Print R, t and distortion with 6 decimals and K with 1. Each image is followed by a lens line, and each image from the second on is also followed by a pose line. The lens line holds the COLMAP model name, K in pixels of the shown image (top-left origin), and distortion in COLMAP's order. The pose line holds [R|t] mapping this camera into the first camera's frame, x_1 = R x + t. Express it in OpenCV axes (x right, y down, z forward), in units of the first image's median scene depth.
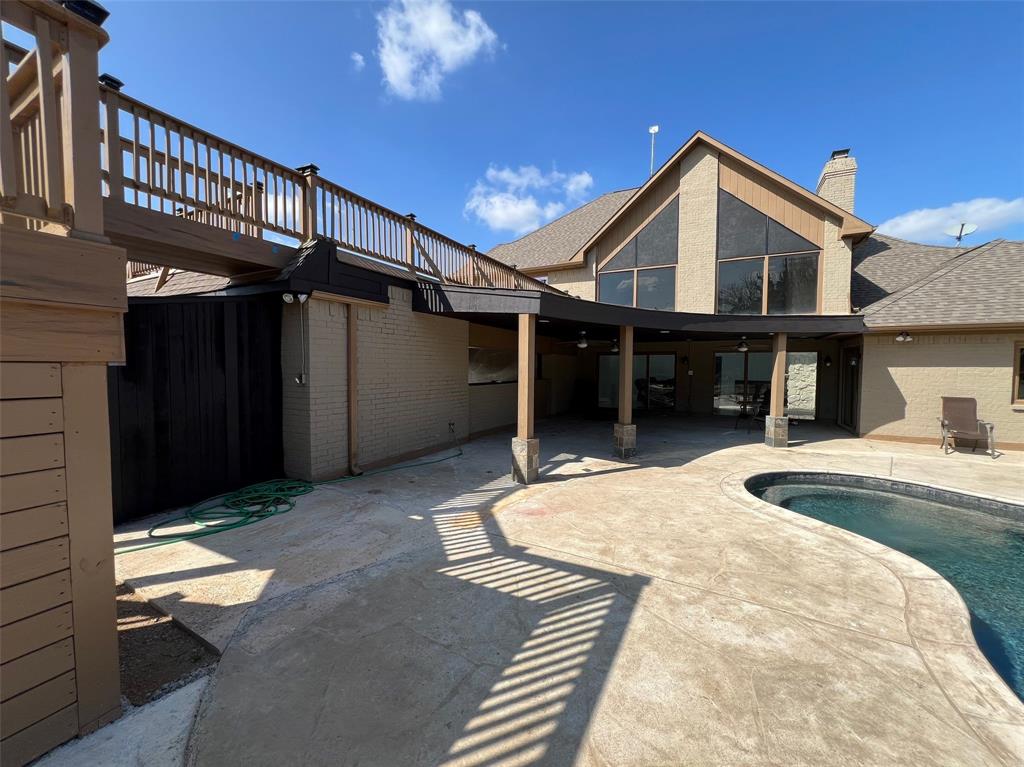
lens RADIAL K [[412.4, 0, 509.4], [0, 412.4, 383.6], [0, 0, 1]] dist [-0.000374, 0.000555]
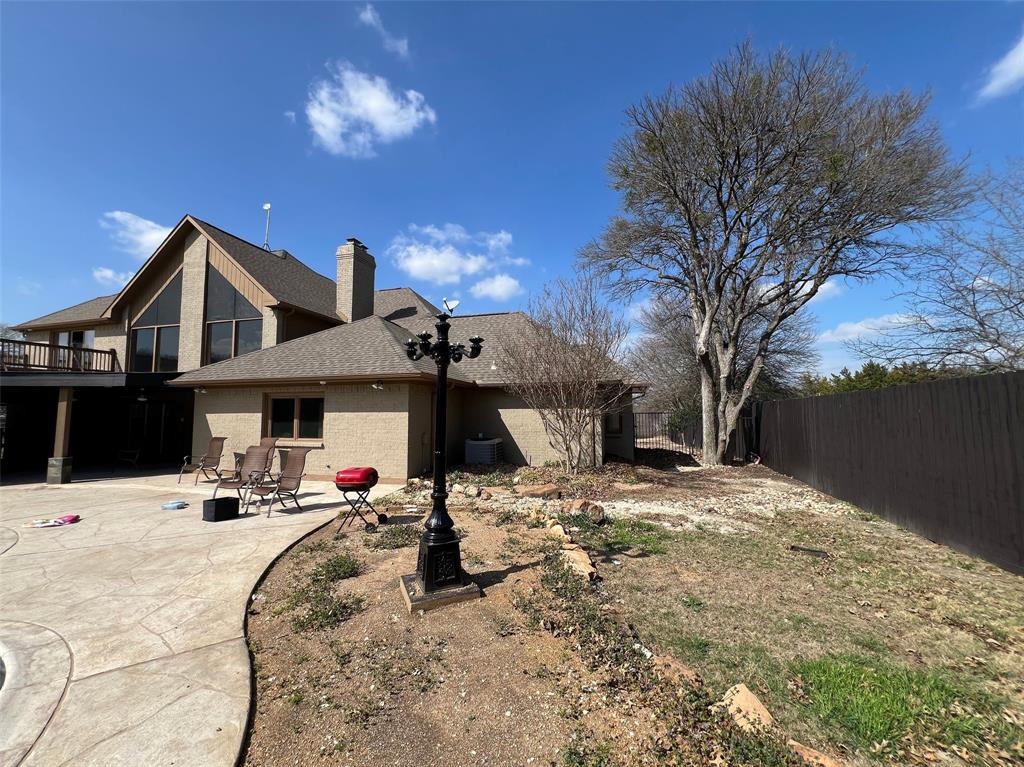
lens RADIAL K [[412.4, 0, 509.4], [0, 412.4, 383.6], [0, 0, 1]] dist [-0.000374, 0.000555]
pose [[0.990358, 0.008052, 0.138297, 1.237182], [0.007080, 0.994063, -0.108574, 0.008315], [-0.138351, 0.108506, 0.984421, -0.252111]]
